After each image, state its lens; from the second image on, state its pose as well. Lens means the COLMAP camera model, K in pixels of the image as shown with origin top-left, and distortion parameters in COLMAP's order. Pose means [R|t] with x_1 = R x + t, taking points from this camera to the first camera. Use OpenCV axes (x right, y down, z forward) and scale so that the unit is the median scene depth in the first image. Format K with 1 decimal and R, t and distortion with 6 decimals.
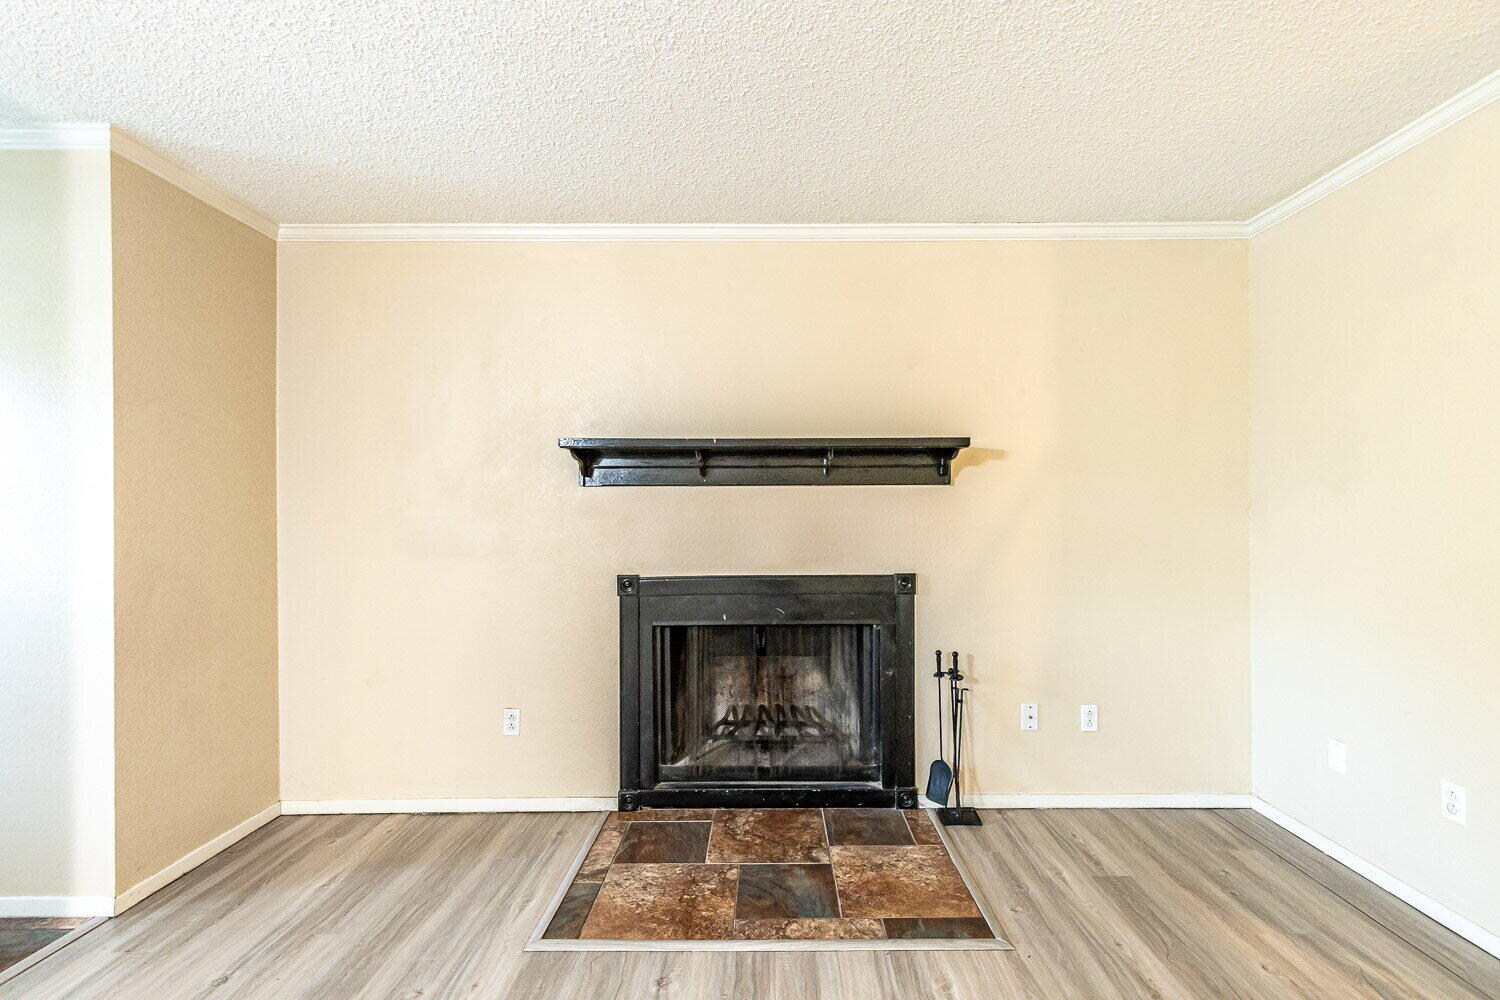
lens RADIAL K [[673.0, 0, 770.2], [0, 673.0, 516.9], [0, 0, 1]] dist [0.011766, -0.002042]
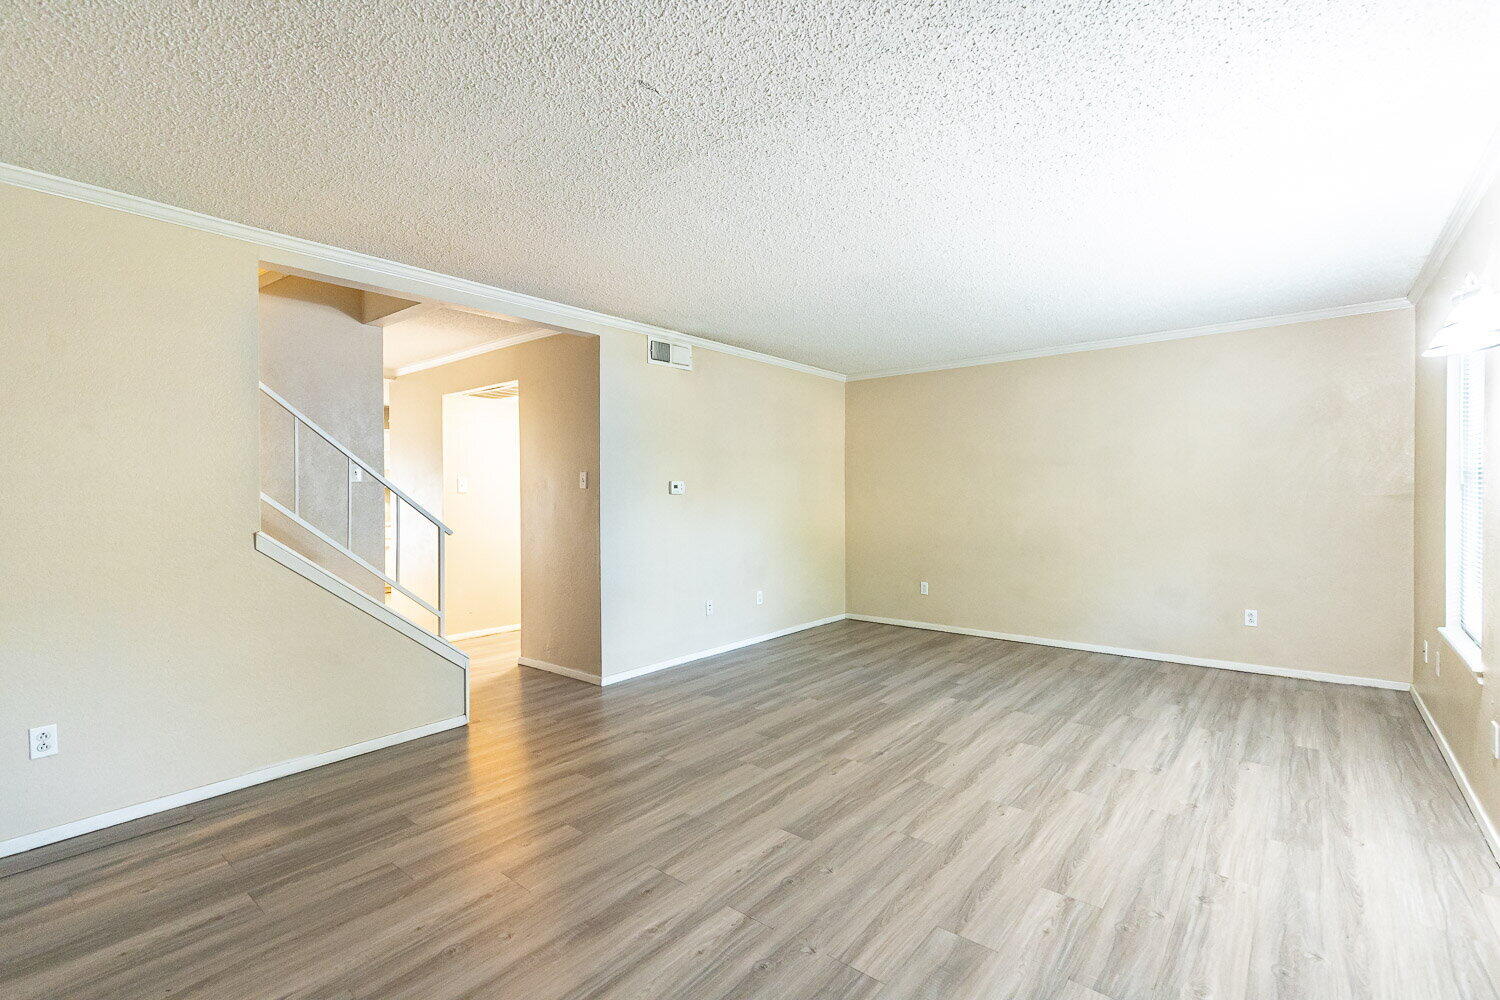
lens RADIAL K [[689.2, 0, 745.6], [0, 689.2, 496.5], [0, 0, 1]] dist [0.010546, -0.001734]
pose [[-0.772009, 0.005956, 0.635584, -0.550656], [0.012164, 0.999911, 0.005406, -0.012132], [-0.635495, 0.011904, -0.772013, 0.807855]]
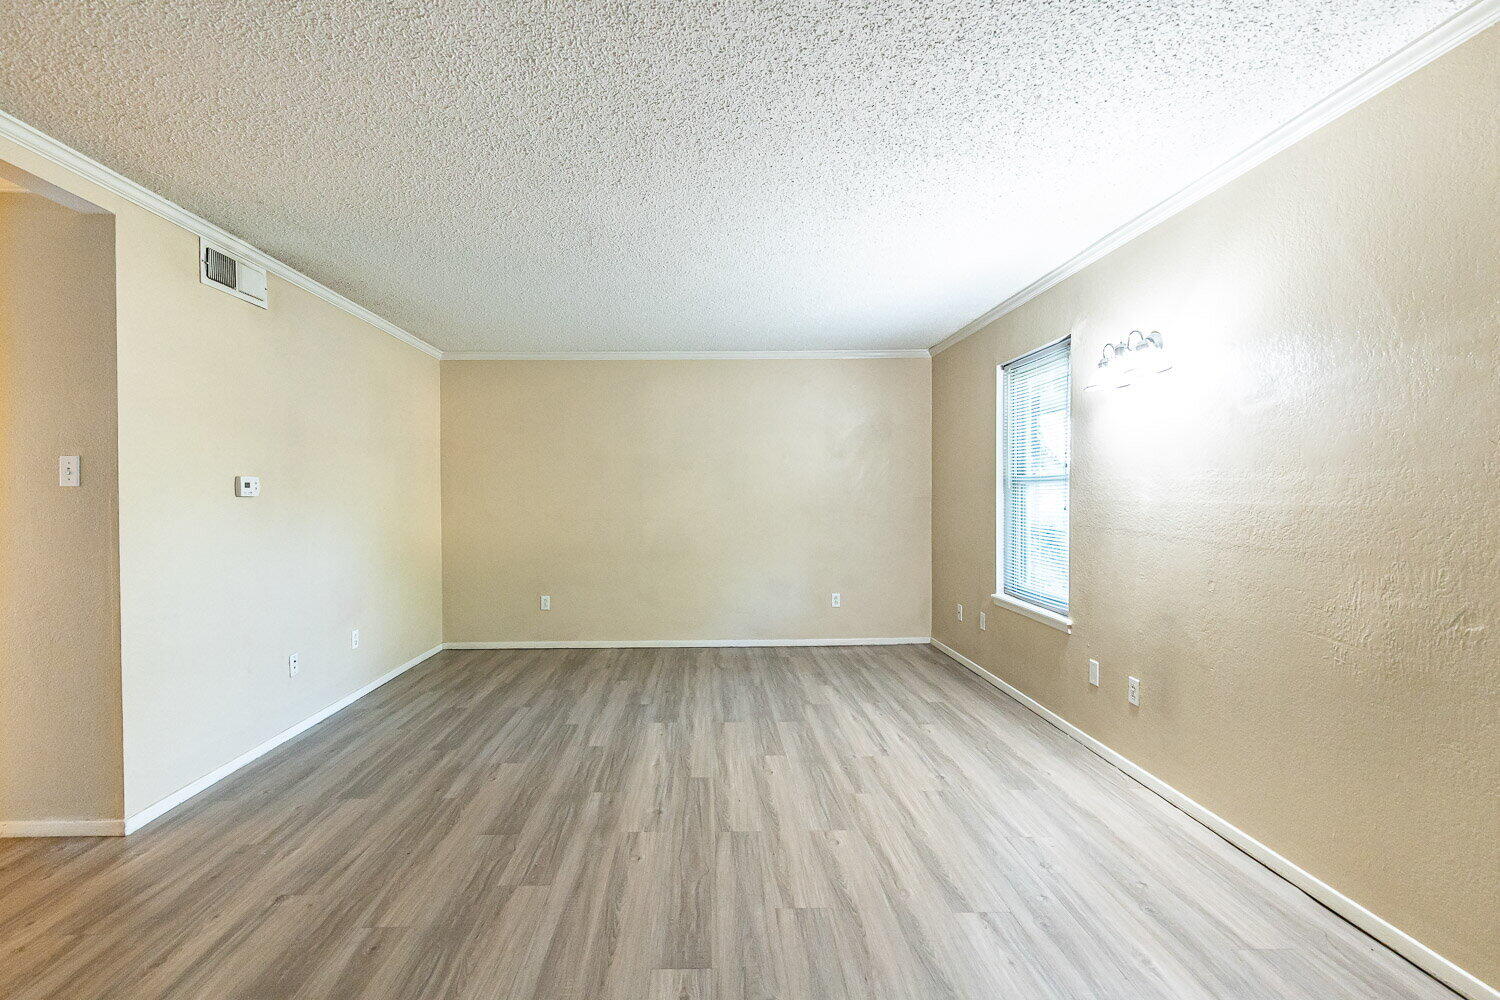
lens RADIAL K [[689.2, 0, 721.9], [0, 689.2, 501.7], [0, 0, 1]] dist [0.010546, -0.001734]
pose [[-0.999558, 0.009403, -0.028200, -0.052290], [0.008986, 0.999849, 0.014874, -0.012027], [0.028336, 0.014614, -0.999492, 0.720138]]
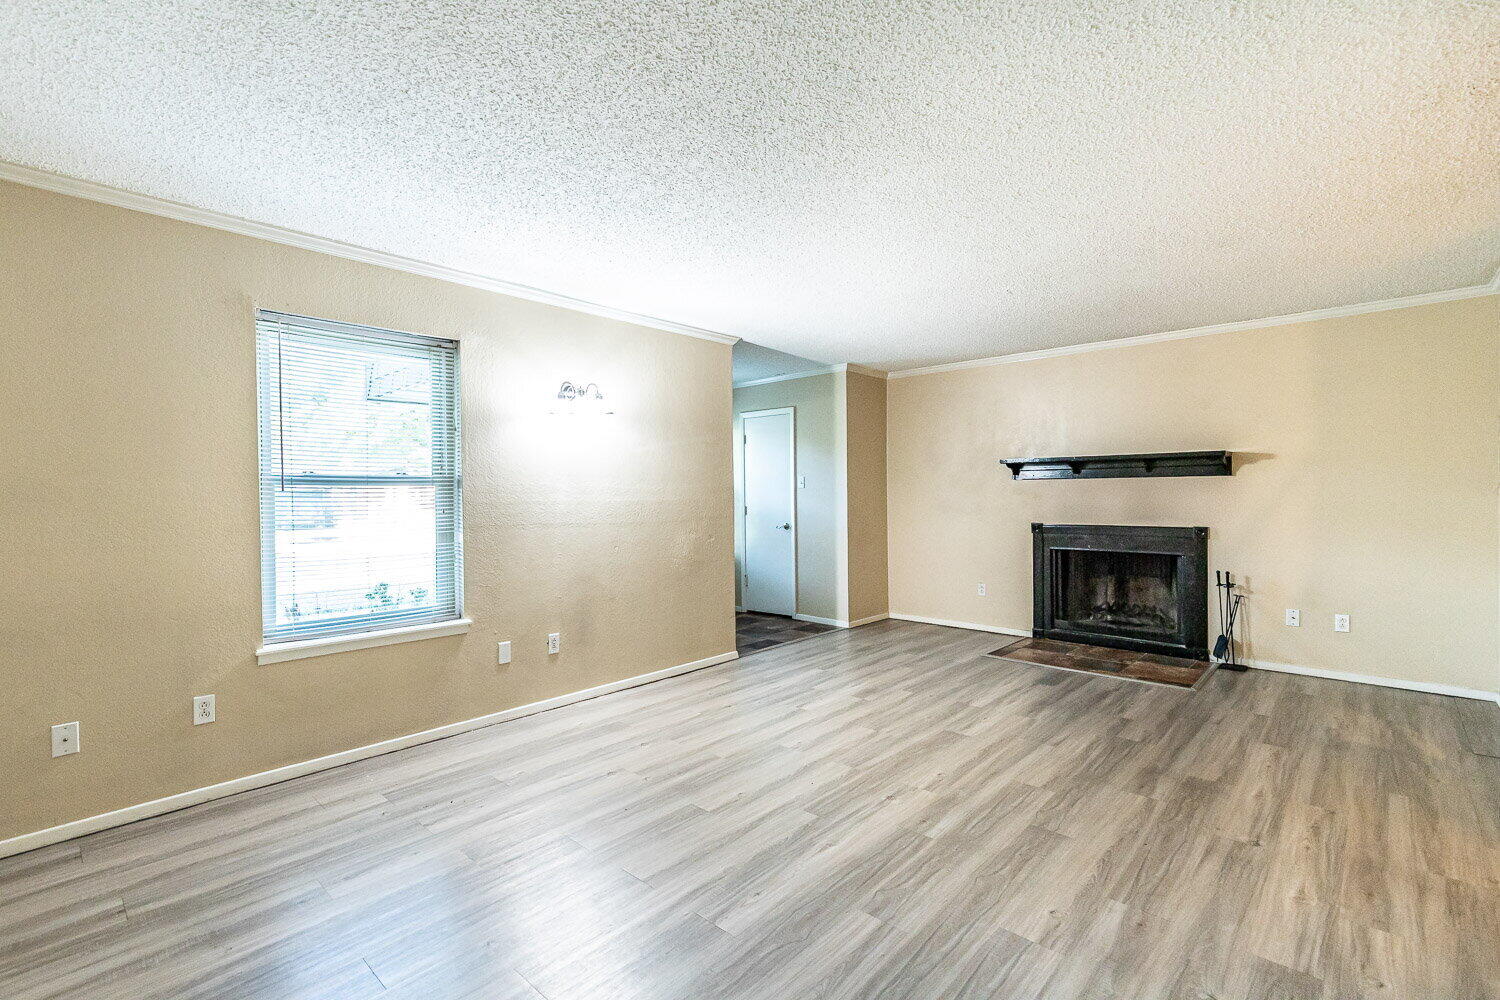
lens RADIAL K [[647.4, 0, 754.9], [0, 647.4, 498.6], [0, 0, 1]] dist [0.009508, -0.000798]
pose [[0.734837, 0.003911, -0.678232, 0.494585], [0.002521, 0.999961, 0.008498, -0.006979], [0.678239, -0.007954, 0.734798, -1.026771]]
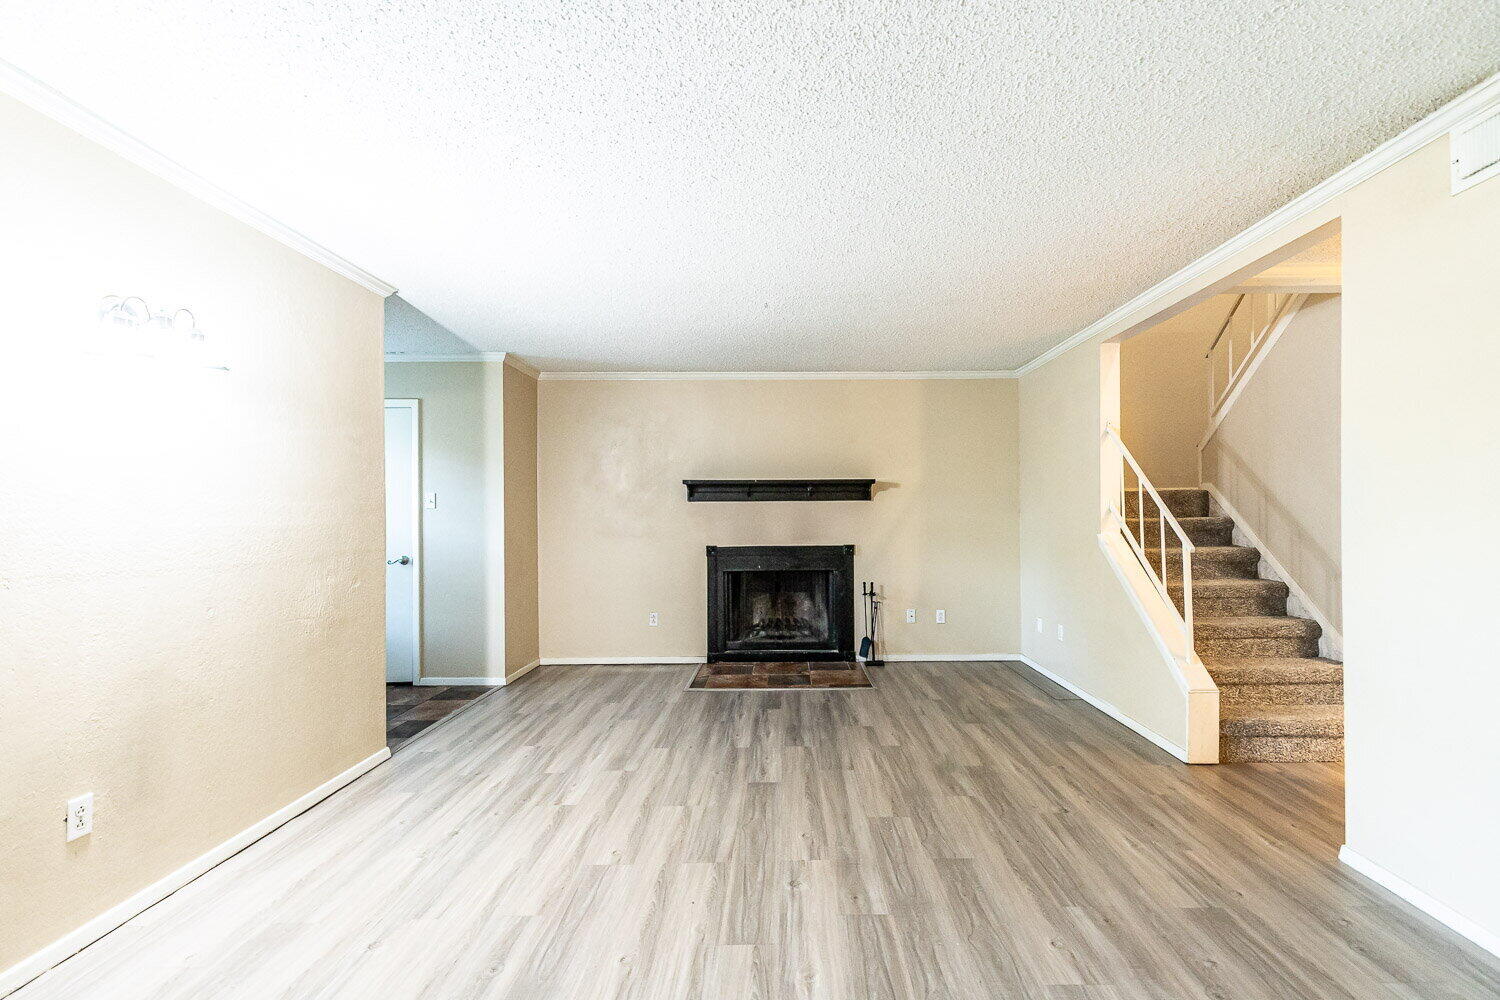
lens RADIAL K [[673.0, 0, 773.2], [0, 673.0, 511.0], [0, 0, 1]] dist [0.011766, -0.002042]
pose [[0.999917, -0.001769, -0.012787, -0.000756], [0.001674, 0.999971, -0.007409, -0.002940], [0.012800, 0.007387, 0.999891, -1.013779]]
